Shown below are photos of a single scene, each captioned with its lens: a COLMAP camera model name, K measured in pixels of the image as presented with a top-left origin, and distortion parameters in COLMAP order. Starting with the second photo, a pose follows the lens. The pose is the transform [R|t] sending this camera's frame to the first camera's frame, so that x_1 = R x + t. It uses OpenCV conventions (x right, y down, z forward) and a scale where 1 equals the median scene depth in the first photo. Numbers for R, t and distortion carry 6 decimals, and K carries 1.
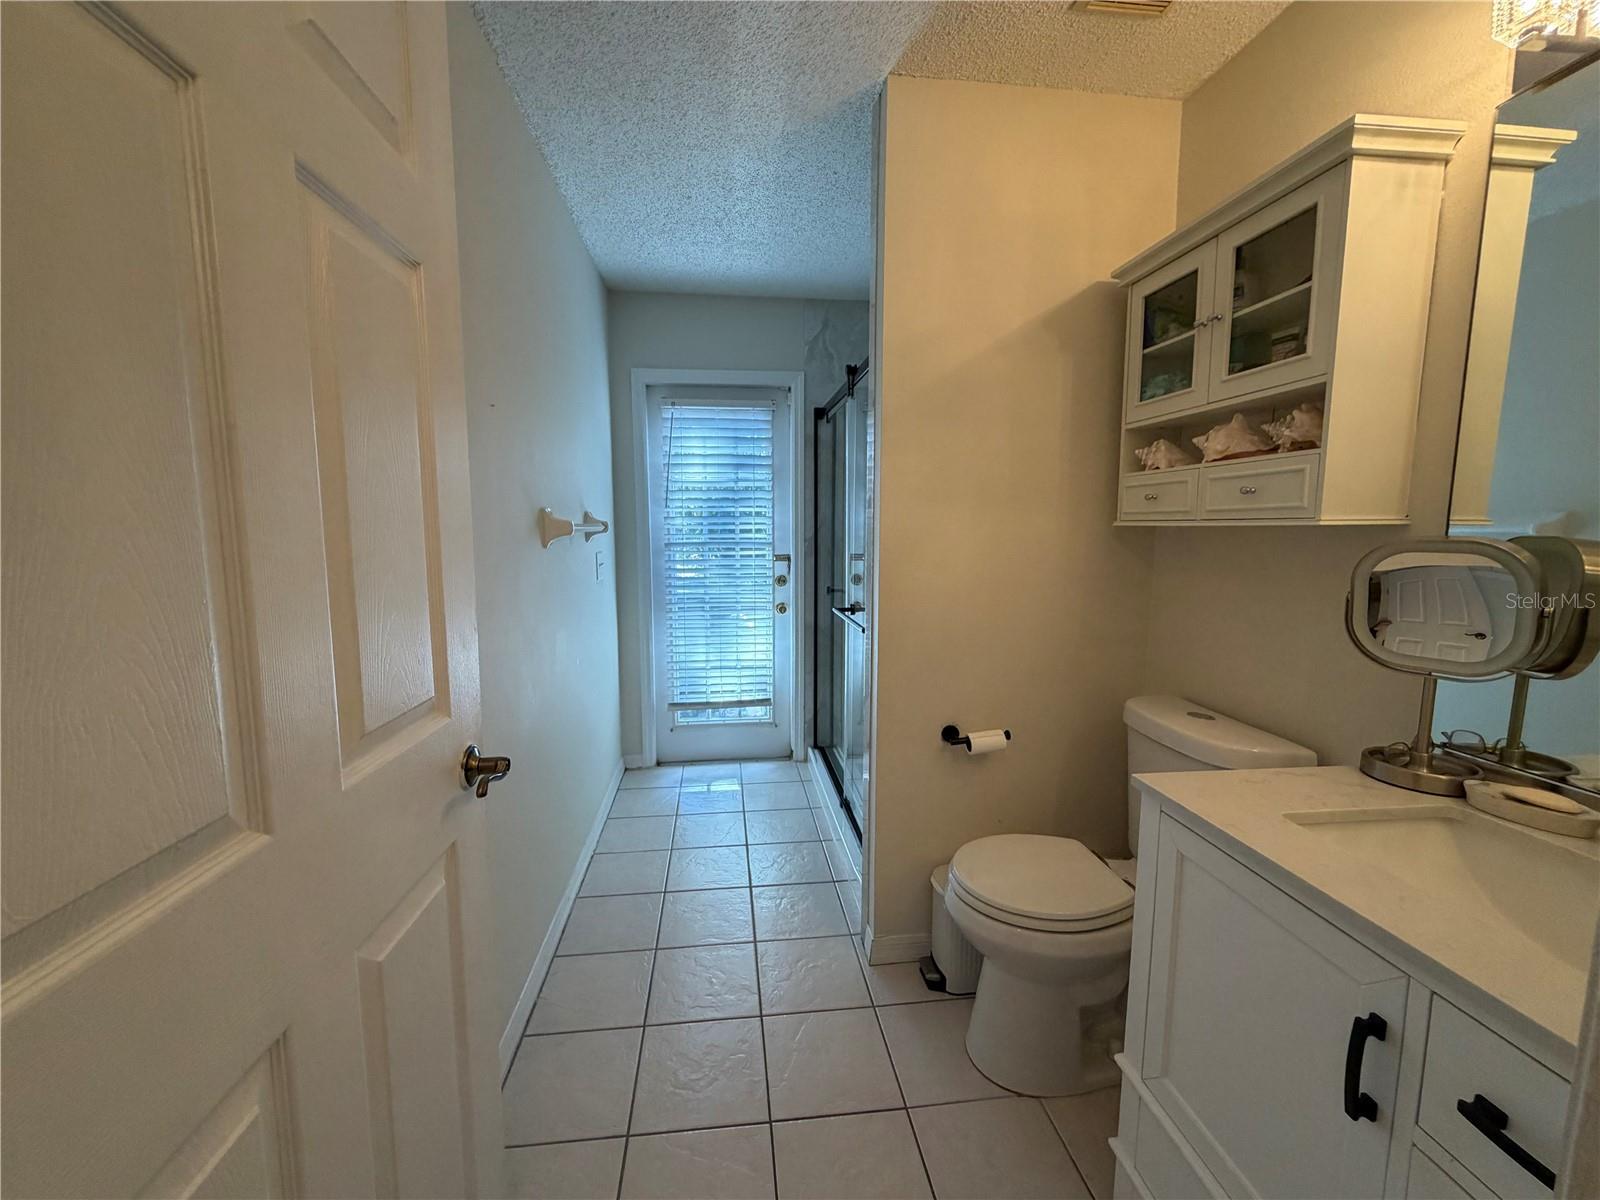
lens RADIAL K [[636.1, 0, 793.6], [0, 636.1, 600.5], [0, 0, 1]] dist [-0.000964, 0.000072]
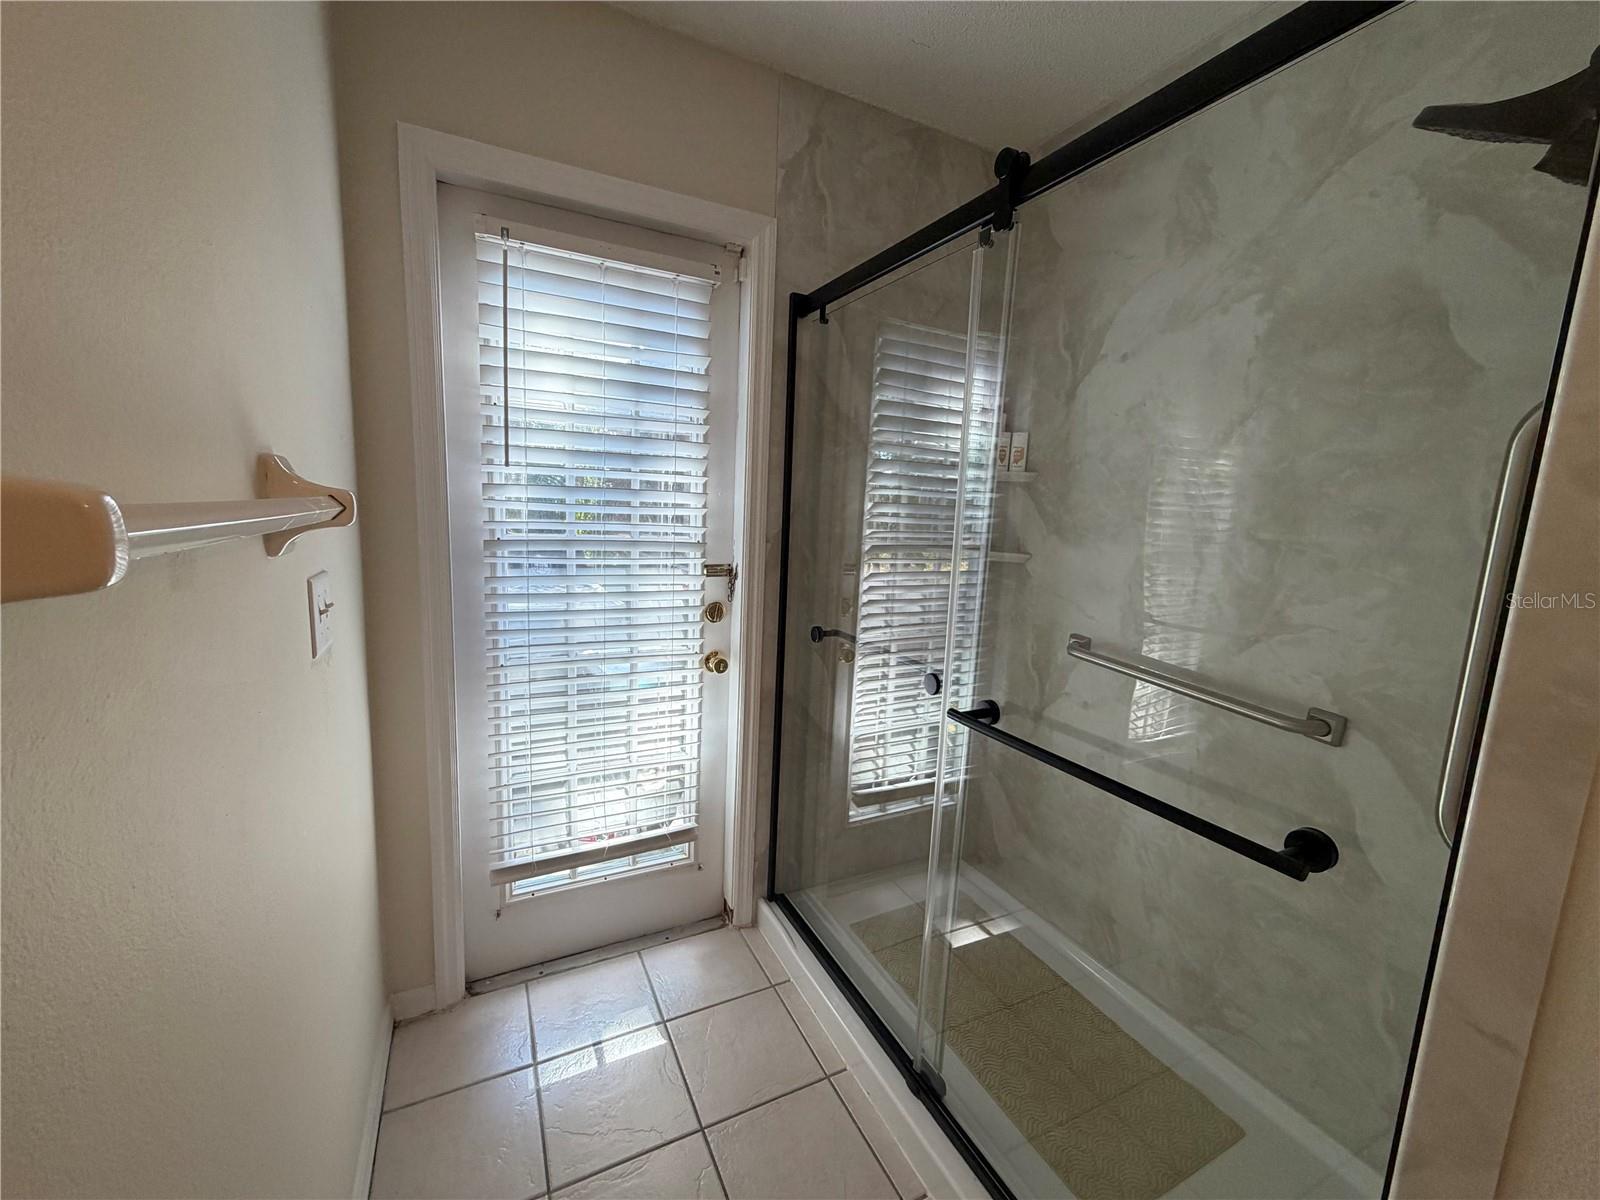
lens RADIAL K [[636.1, 0, 793.6], [0, 636.1, 600.5], [0, 0, 1]] dist [-0.000964, 0.000072]
pose [[0.939562, -0.007670, 0.342294, -0.146045], [-0.006804, 0.999133, 0.041067, -0.065163], [-0.342312, -0.040914, 0.938695, 0.472969]]
